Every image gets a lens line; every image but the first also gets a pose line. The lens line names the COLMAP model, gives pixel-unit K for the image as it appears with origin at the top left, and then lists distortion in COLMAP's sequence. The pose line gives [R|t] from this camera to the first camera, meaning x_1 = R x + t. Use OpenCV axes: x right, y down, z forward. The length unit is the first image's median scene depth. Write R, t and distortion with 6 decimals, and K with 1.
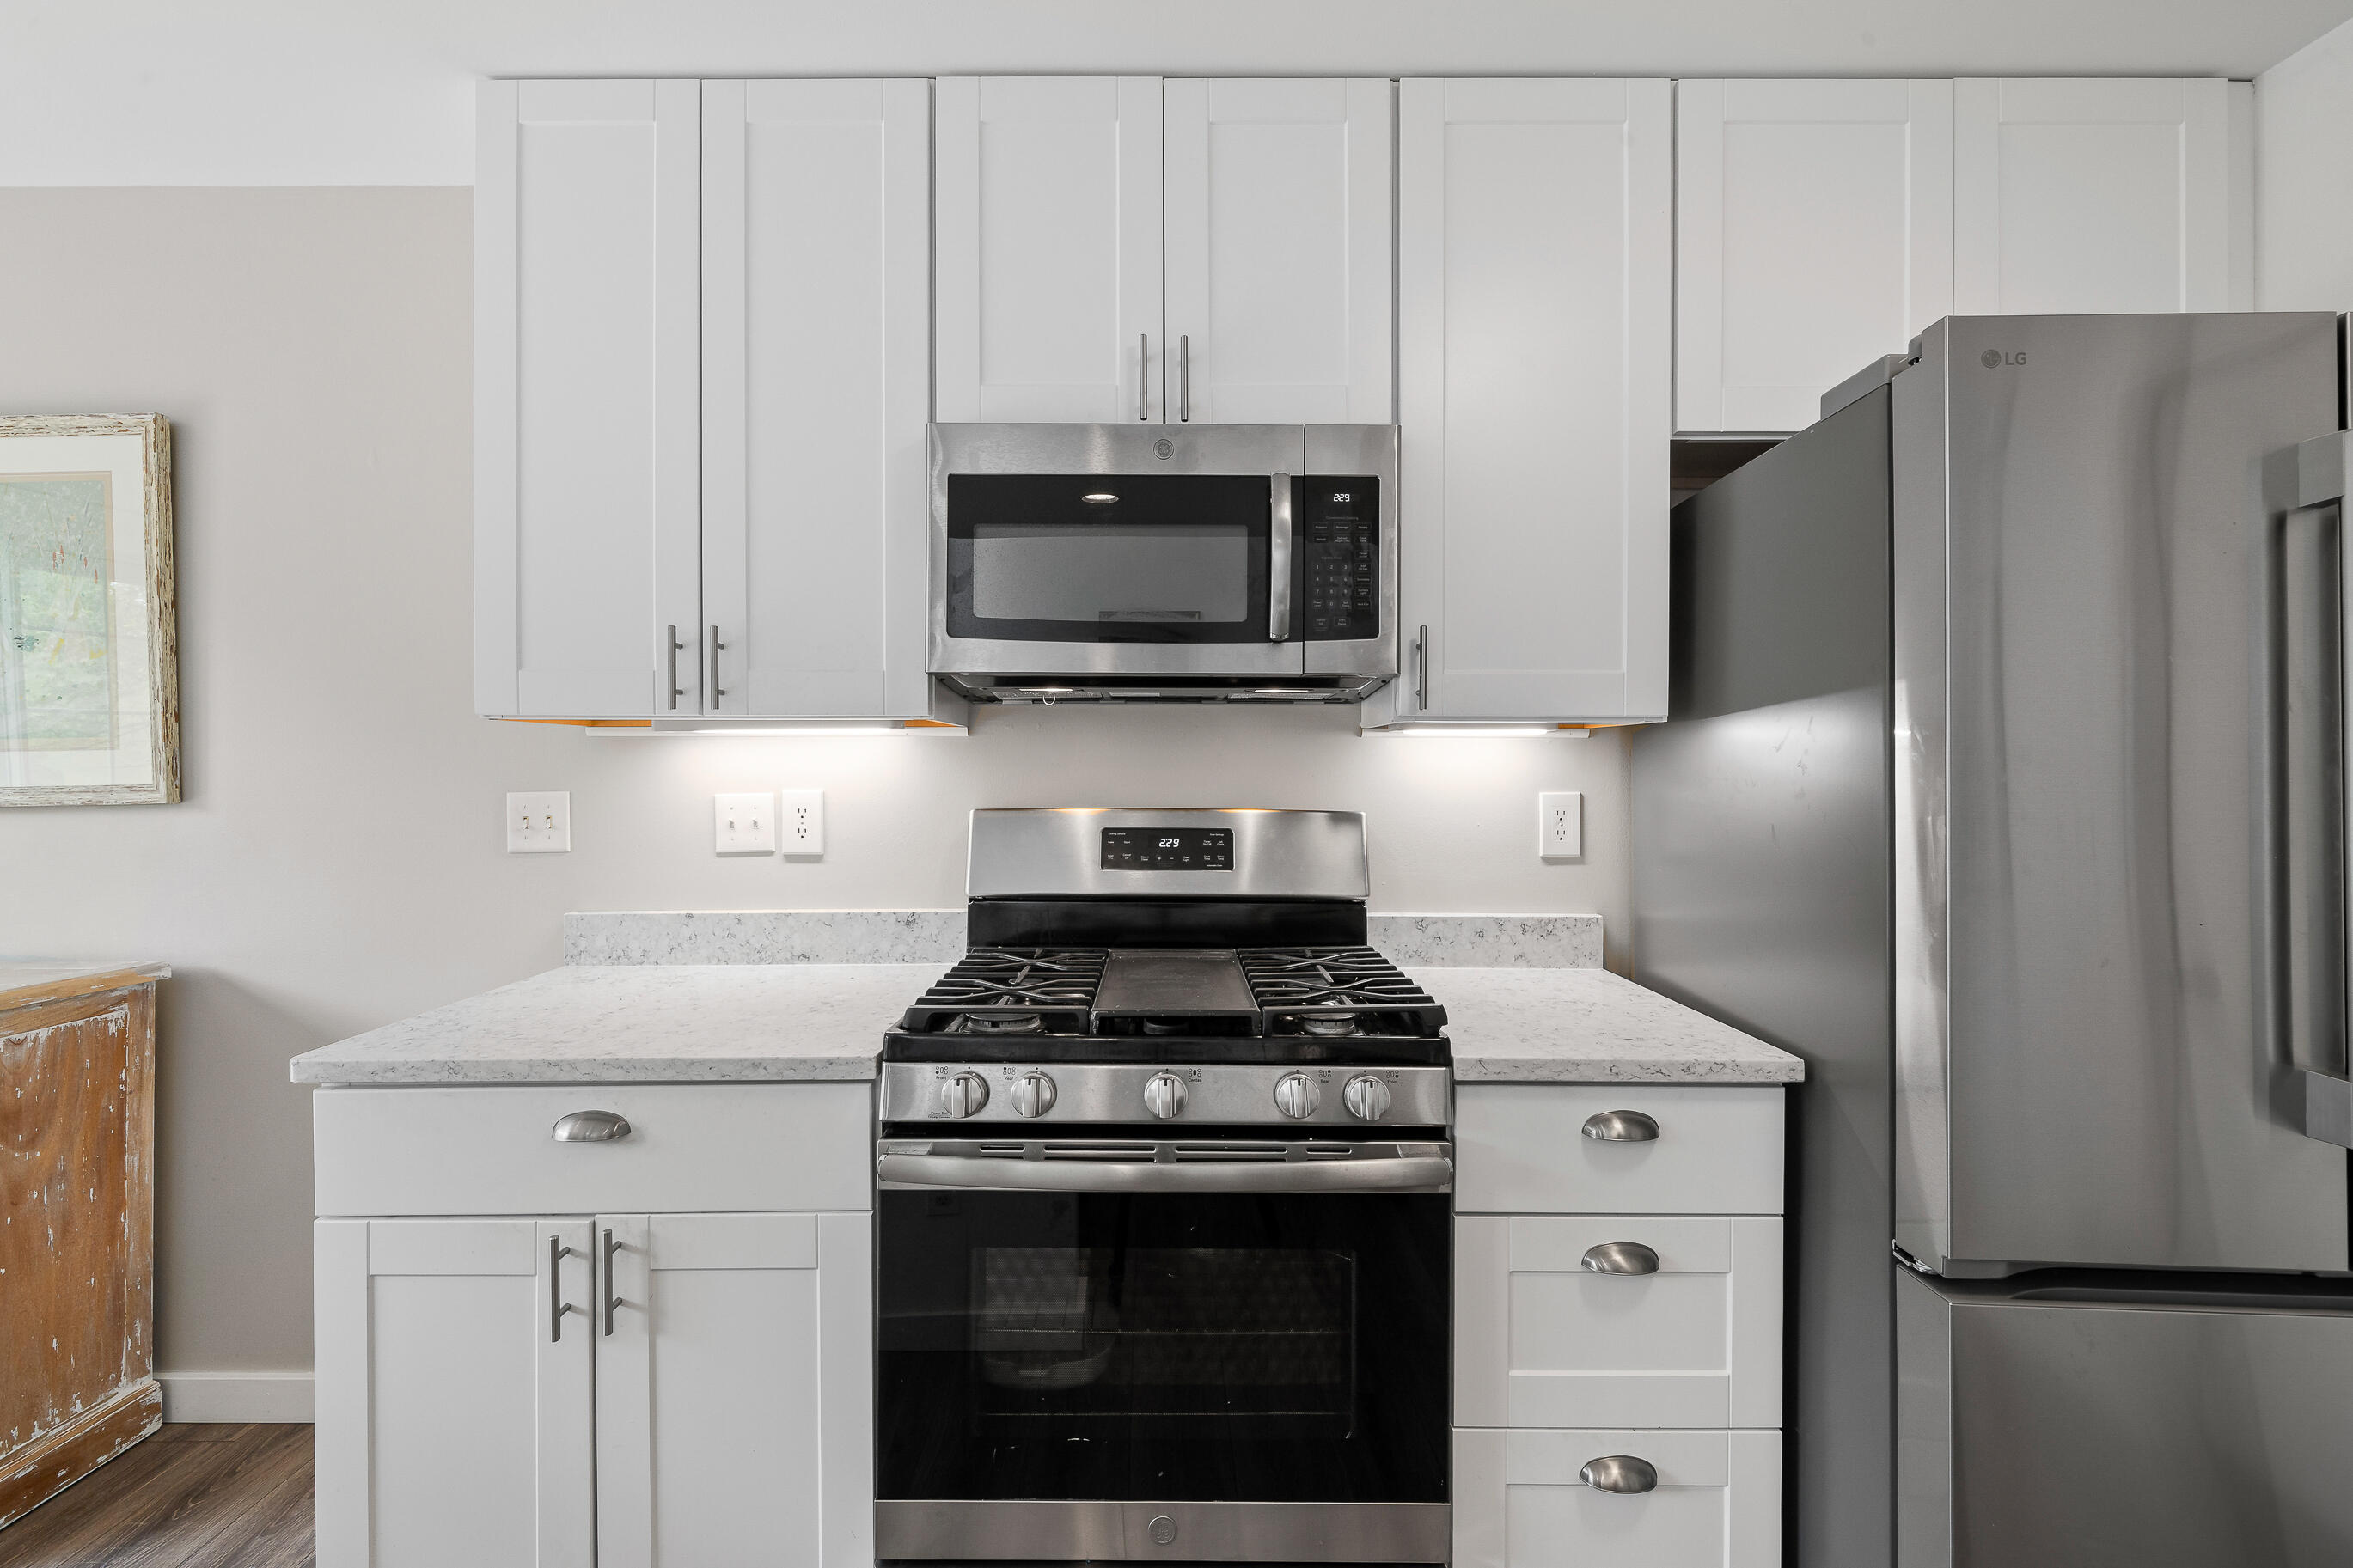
lens RADIAL K [[1001.7, 0, 1175.3], [0, 1001.7, 769.8], [0, 0, 1]] dist [0.001525, 0.000218]
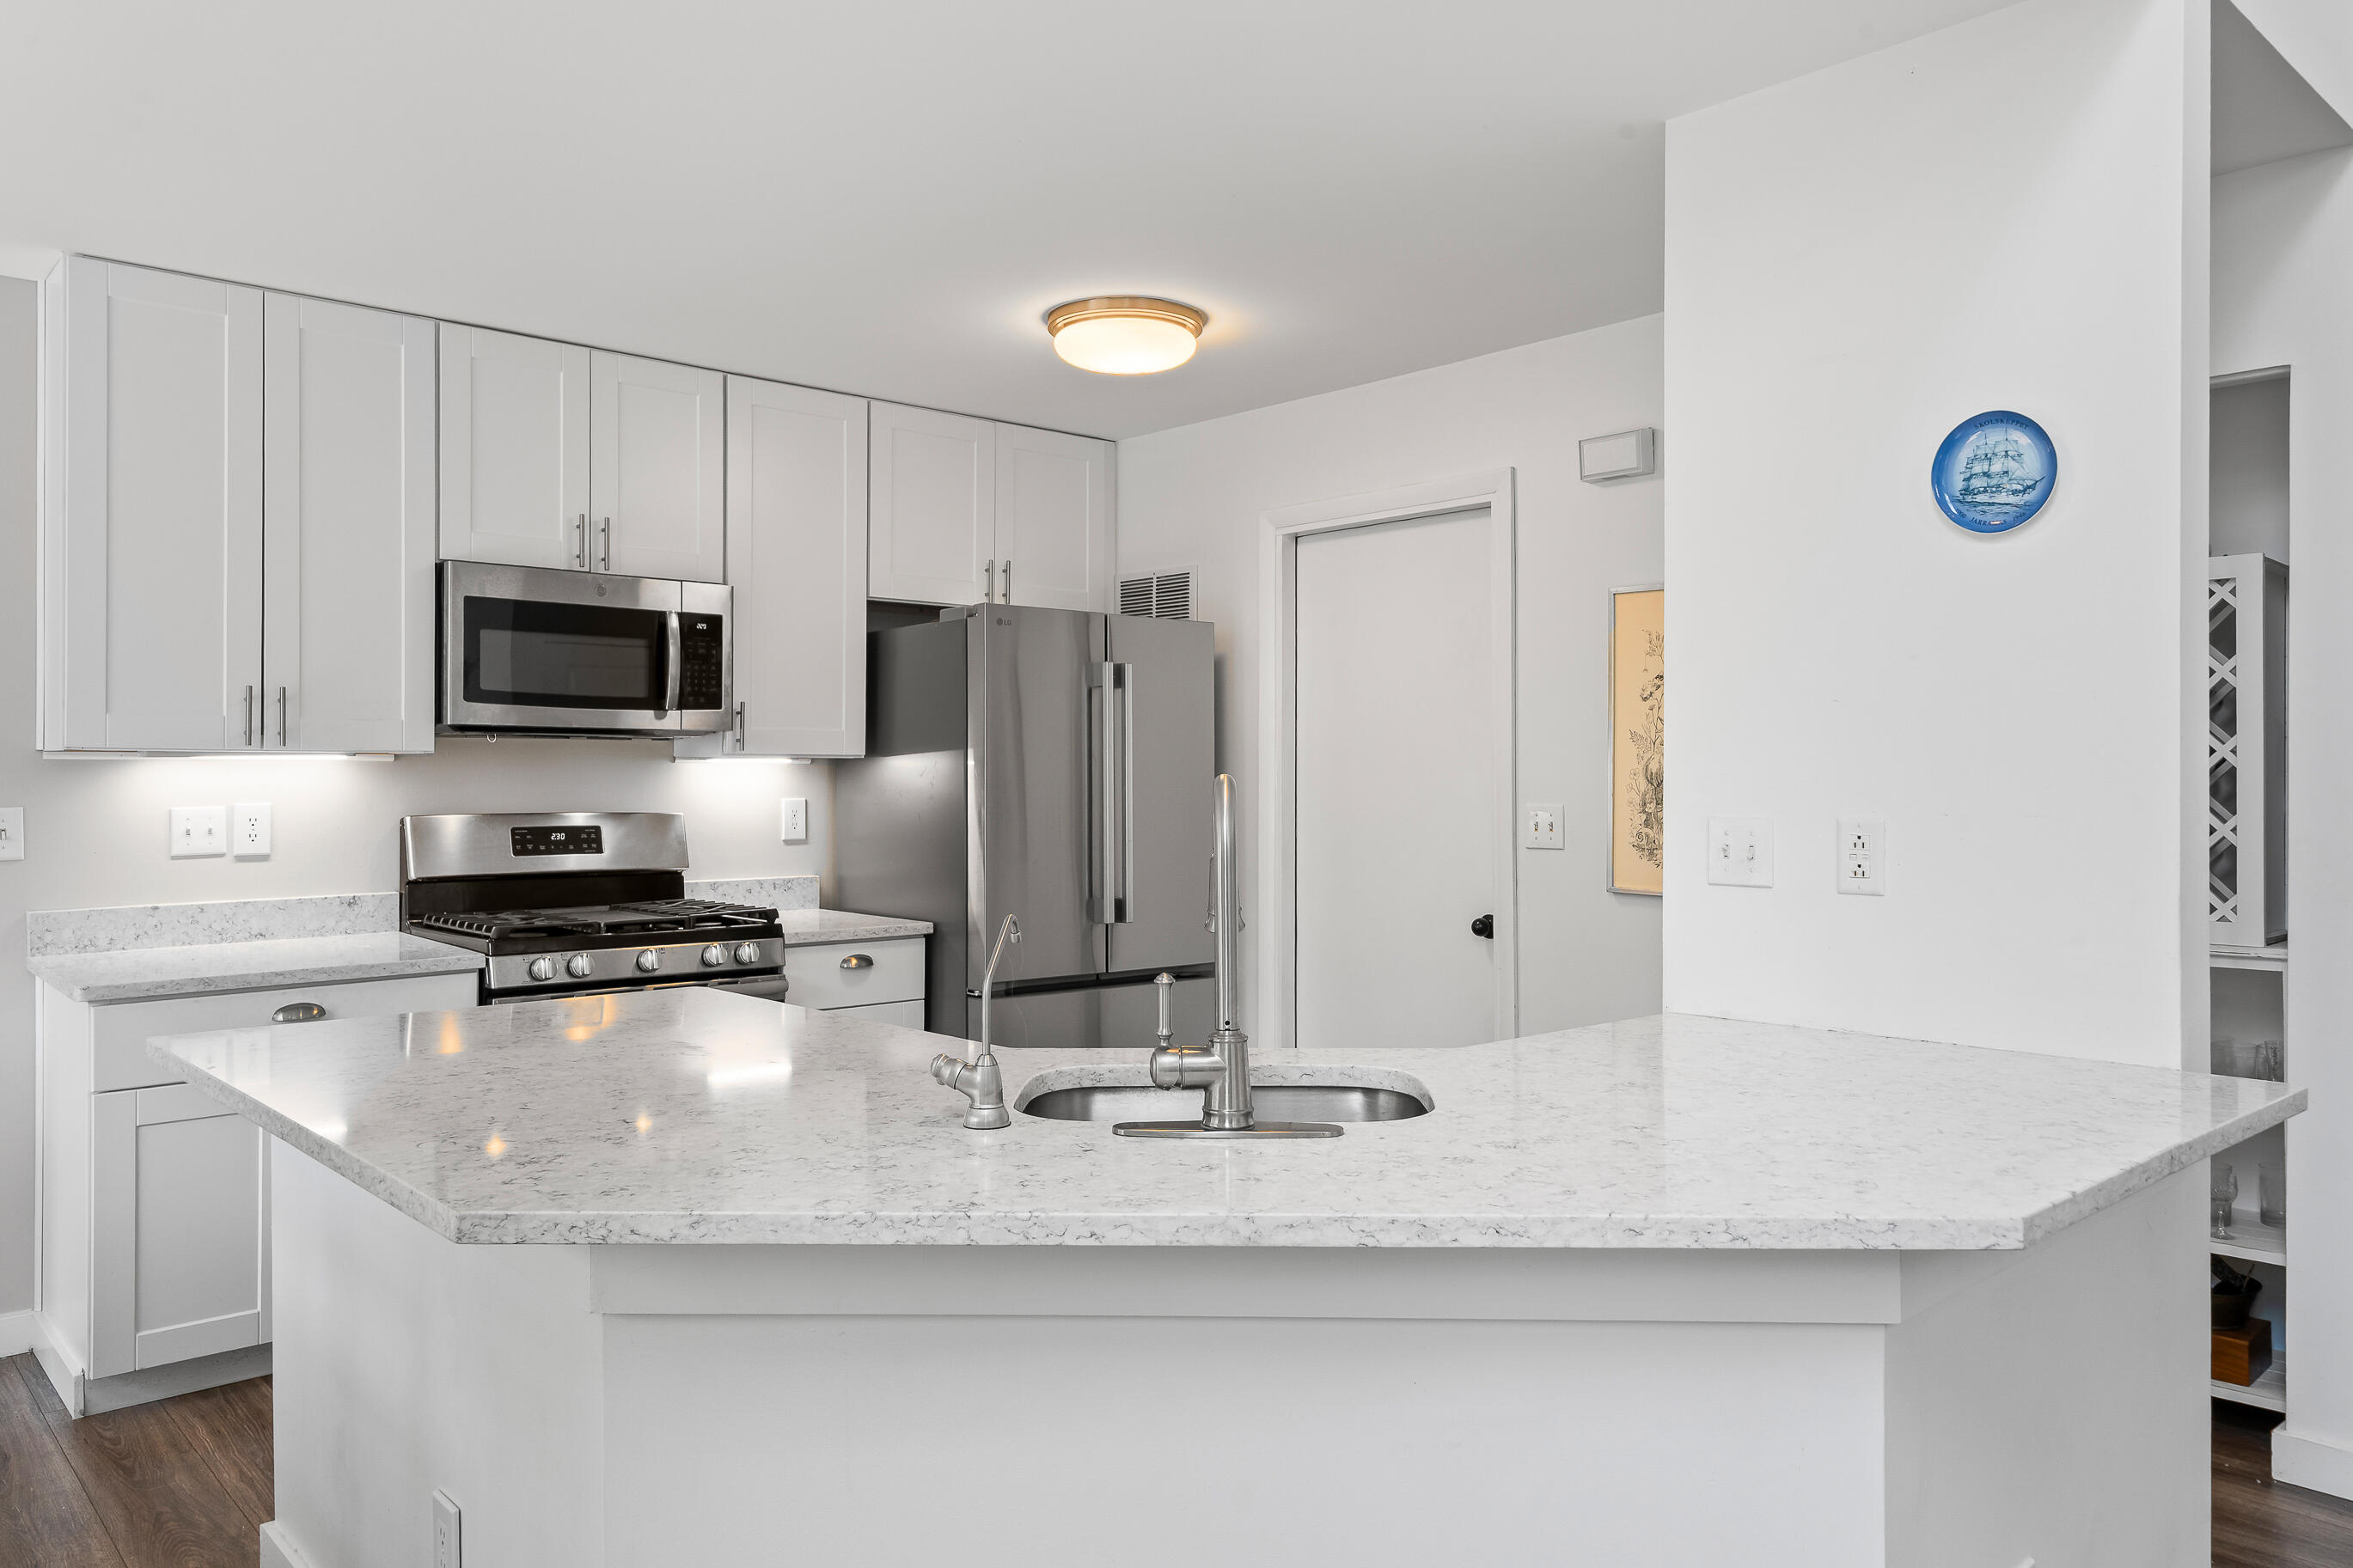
lens RADIAL K [[1636.7, 0, 1176.5], [0, 1636.7, 784.0], [0, 0, 1]] dist [0.000838, 0.000704]
pose [[0.731248, -0.003818, 0.682101, -0.987229], [-0.001273, 0.999975, 0.006962, -0.021078], [-0.682110, -0.005959, 0.731225, -1.369671]]
